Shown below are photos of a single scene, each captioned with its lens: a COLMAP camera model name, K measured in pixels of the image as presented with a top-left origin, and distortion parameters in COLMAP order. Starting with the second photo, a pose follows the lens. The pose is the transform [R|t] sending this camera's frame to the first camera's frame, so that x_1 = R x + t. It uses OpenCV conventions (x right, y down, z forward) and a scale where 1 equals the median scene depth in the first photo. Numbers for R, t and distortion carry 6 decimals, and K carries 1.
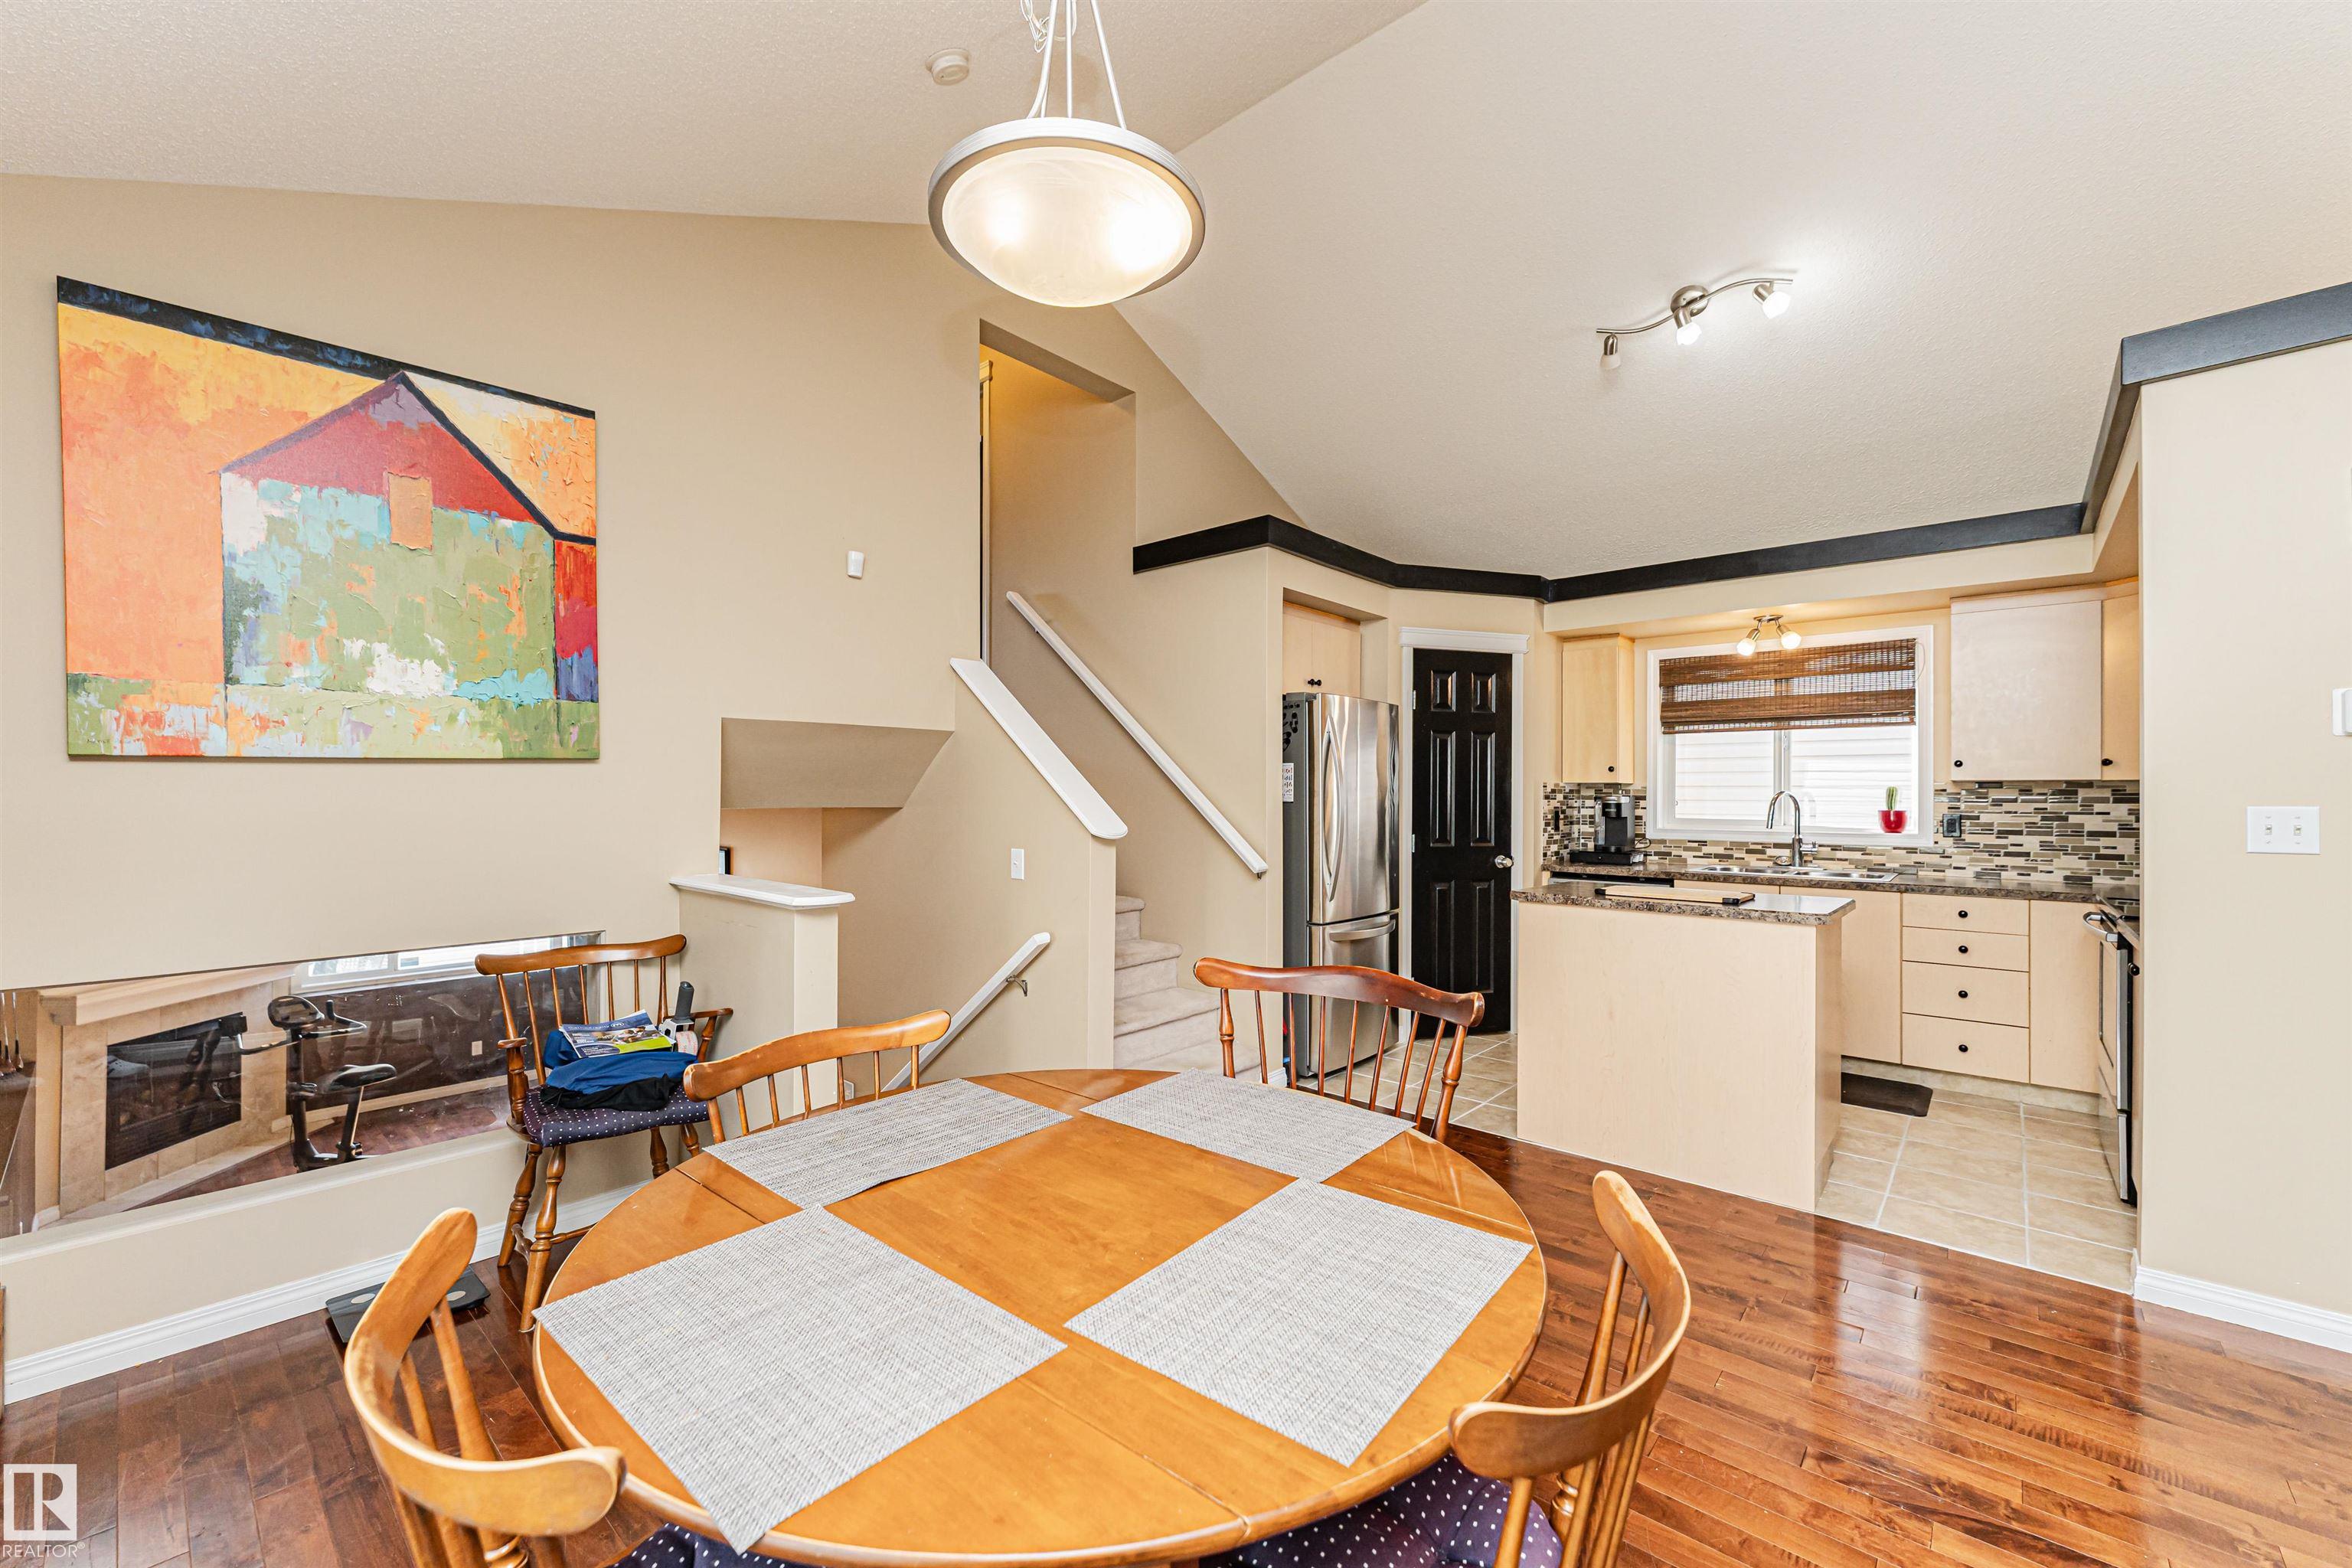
lens RADIAL K [[943.2, 0, 1177.2], [0, 943.2, 804.3], [0, 0, 1]] dist [-0.001312, -0.000361]
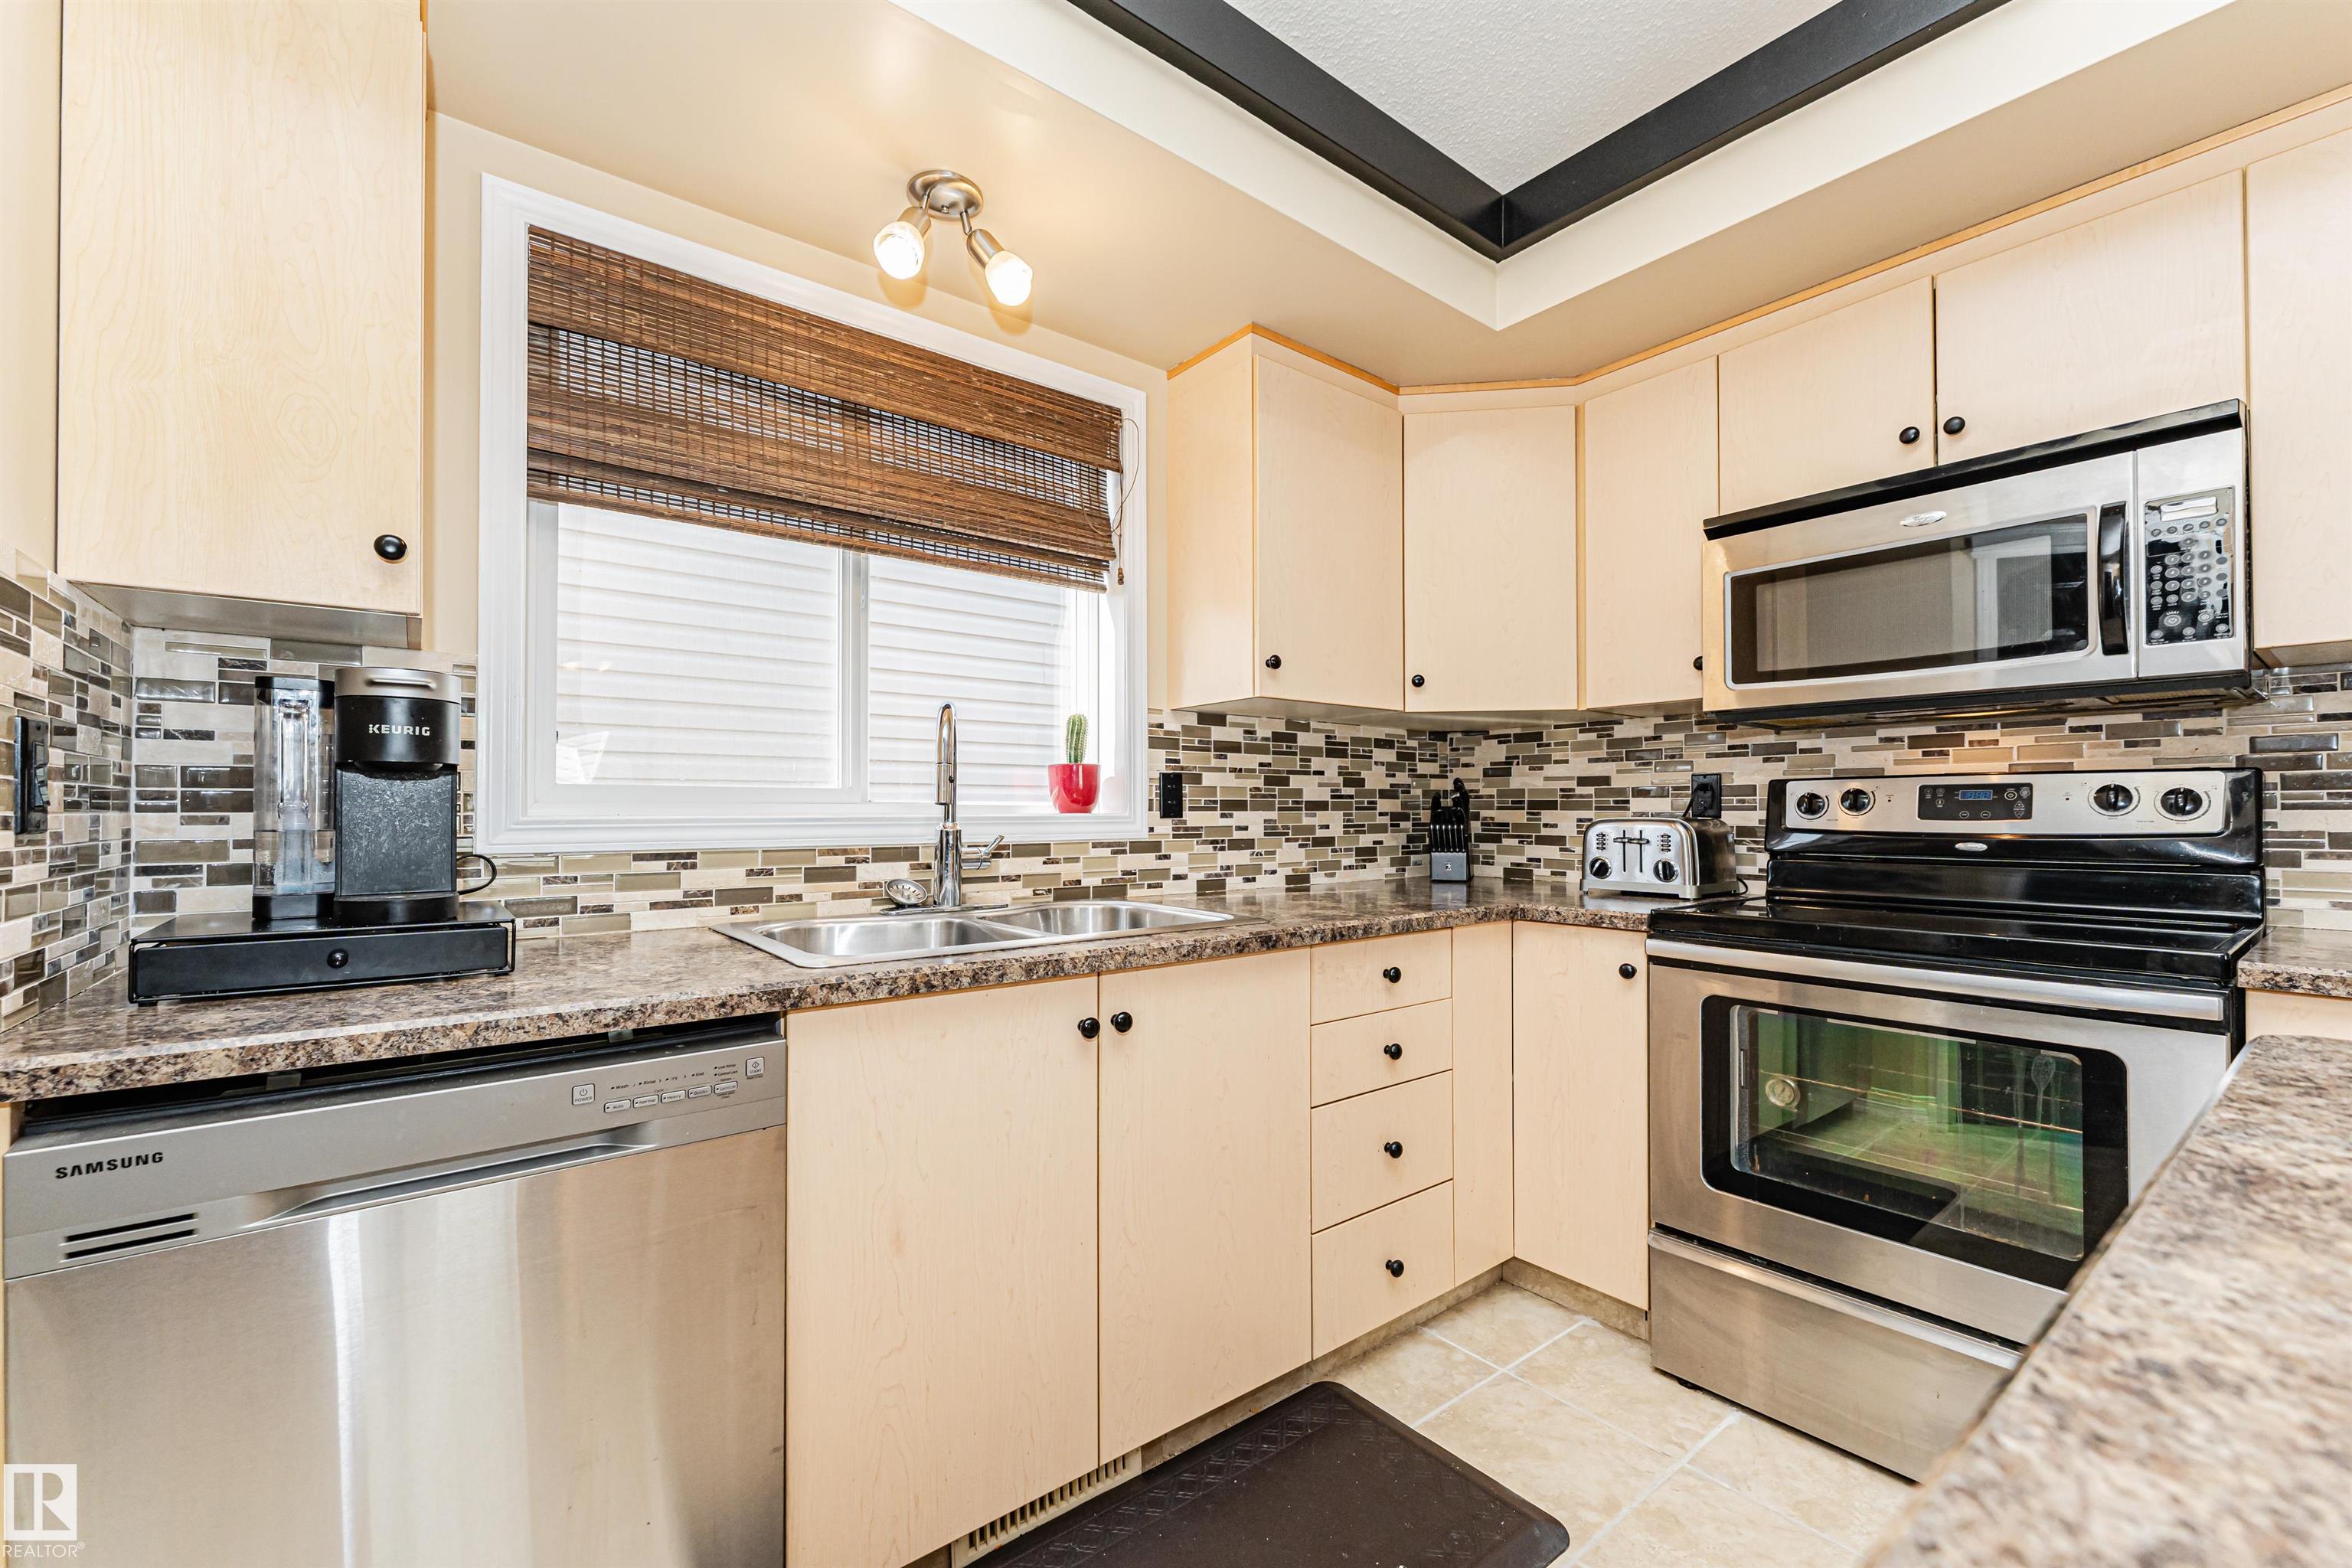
lens RADIAL K [[943.2, 0, 1203.4], [0, 943.2, 796.7], [0, 0, 1]] dist [-0.001312, -0.000361]
pose [[0.175054, 0.010594, 0.984502, 0.340141], [0.011572, 0.999851, -0.012817, 0.032225], [-0.984491, 0.013636, 0.174906, 0.946776]]
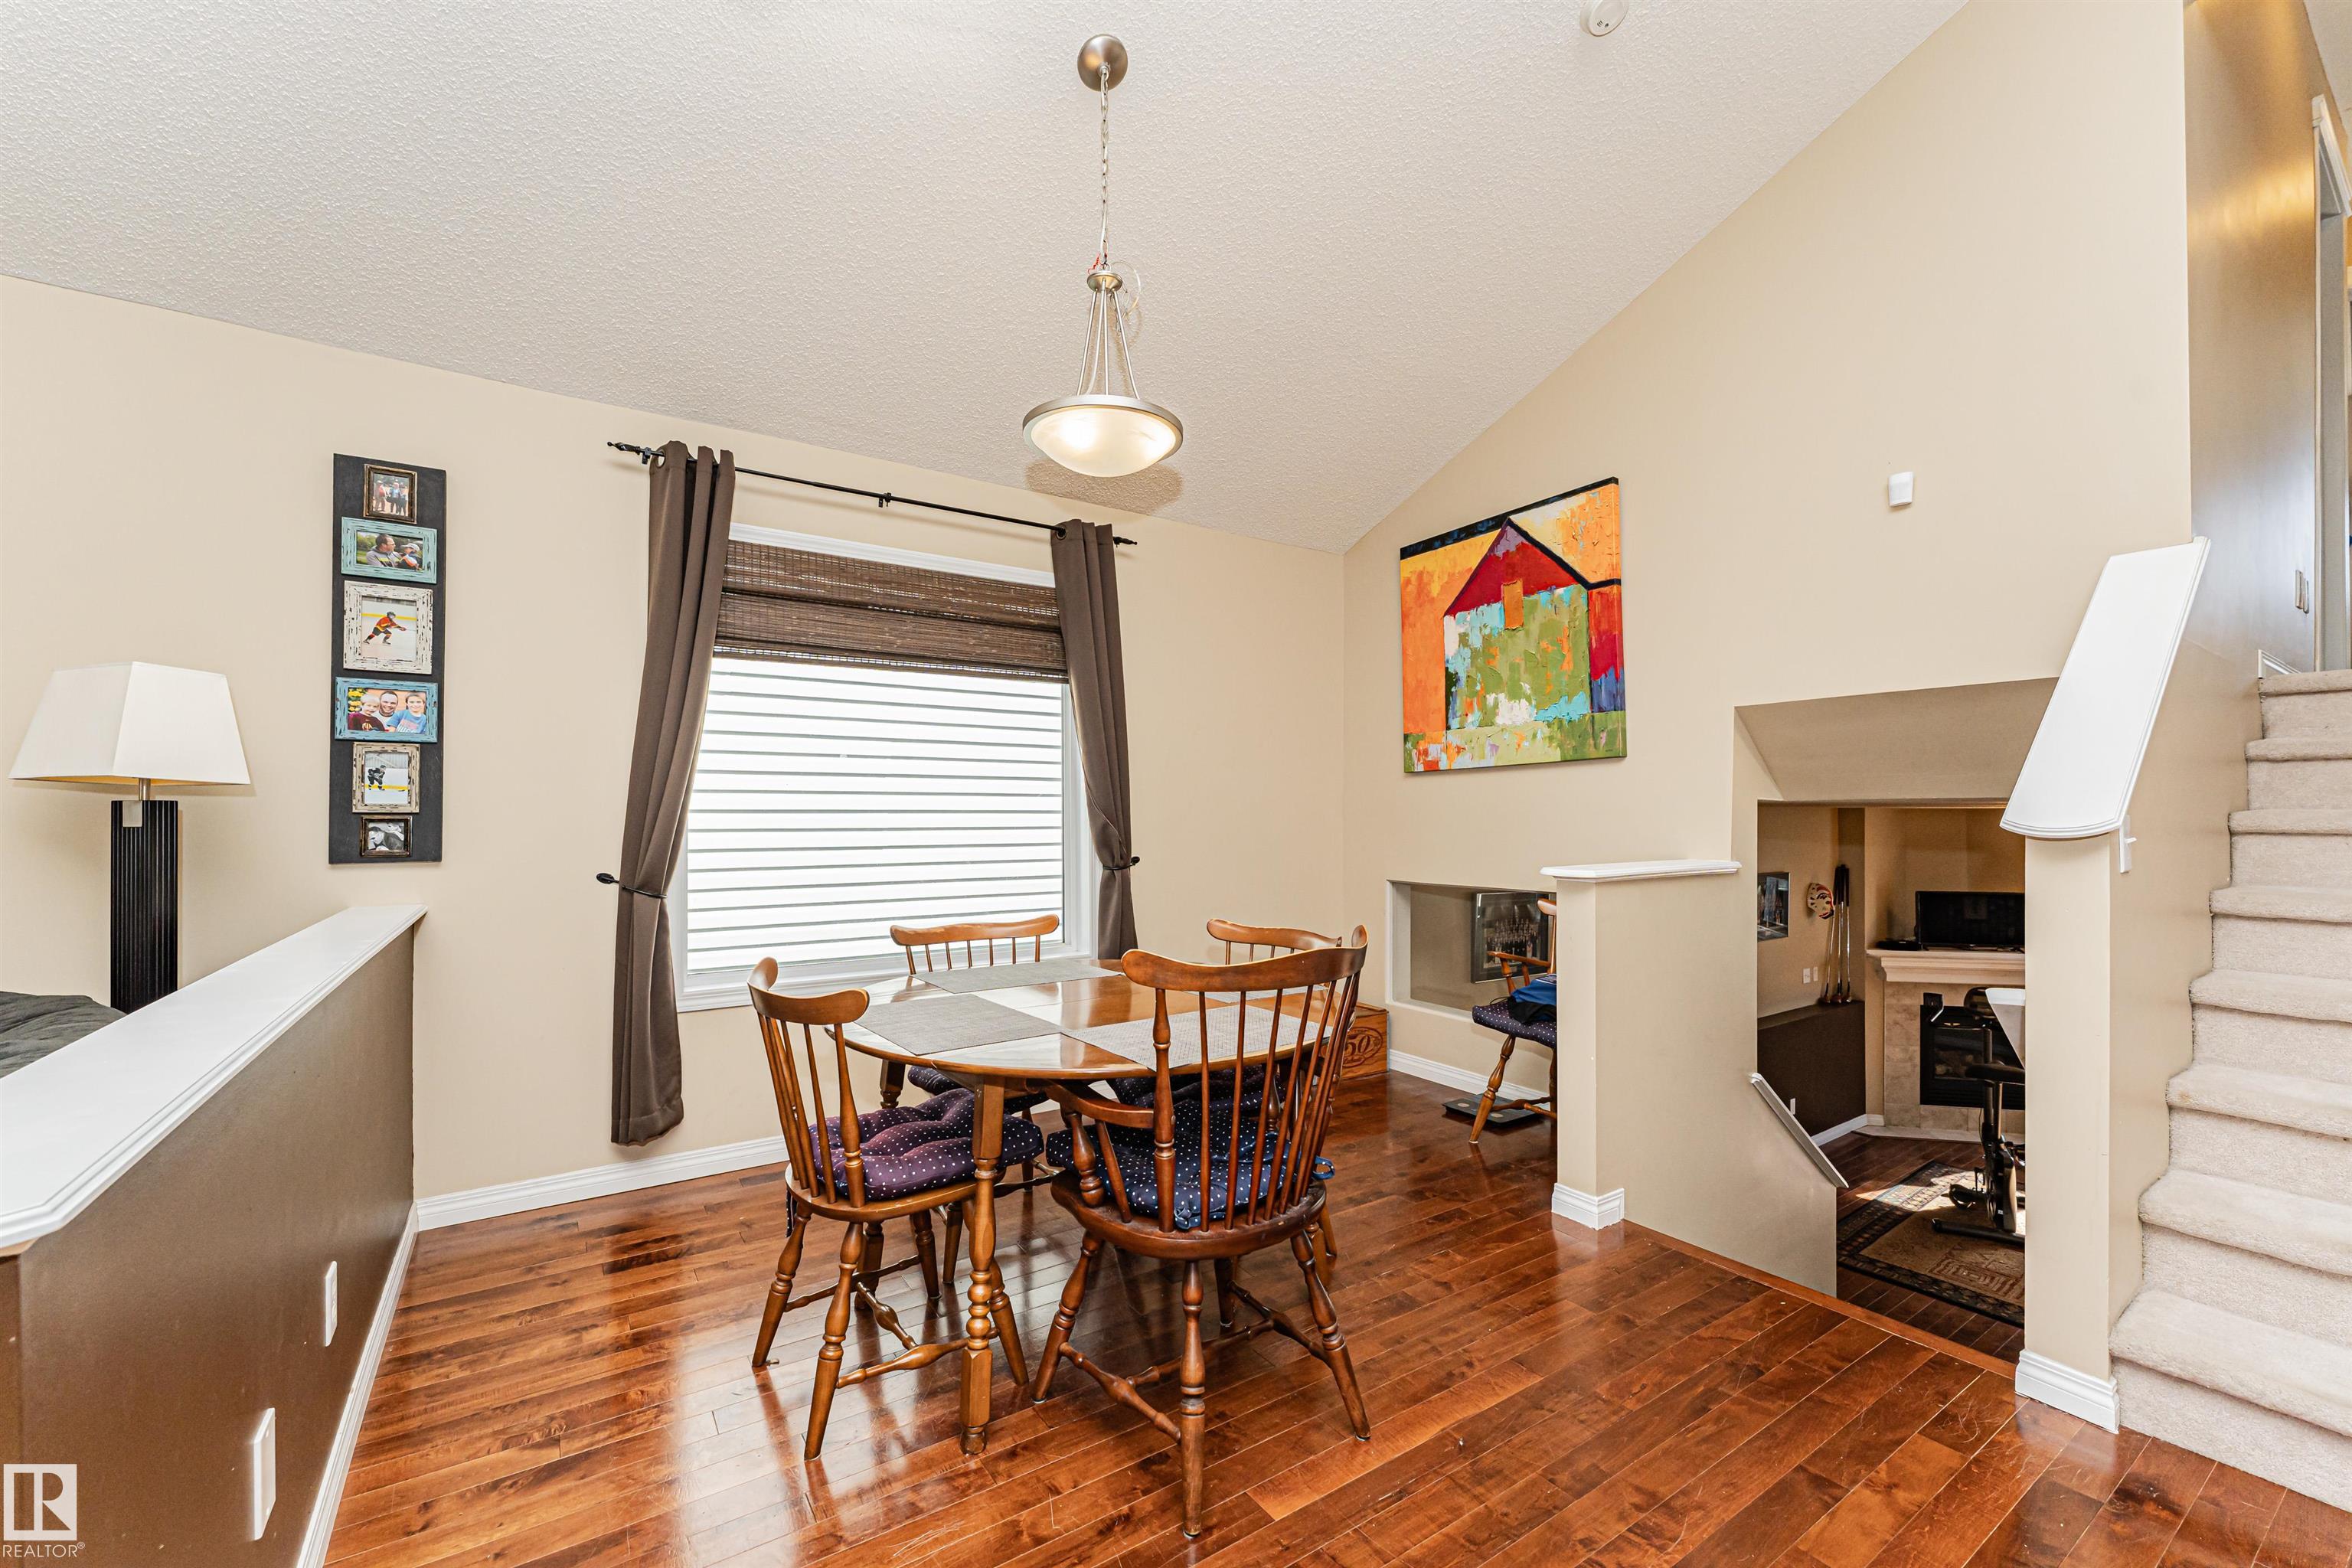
lens RADIAL K [[943.2, 0, 1158.4], [0, 943.2, 809.2], [0, 0, 1]] dist [-0.001312, -0.000361]
pose [[-0.265465, -0.009166, -0.964077, 0.458522], [-0.012877, 0.999899, -0.005960, 0.022622], [0.964034, 0.010832, -0.265557, 0.471028]]
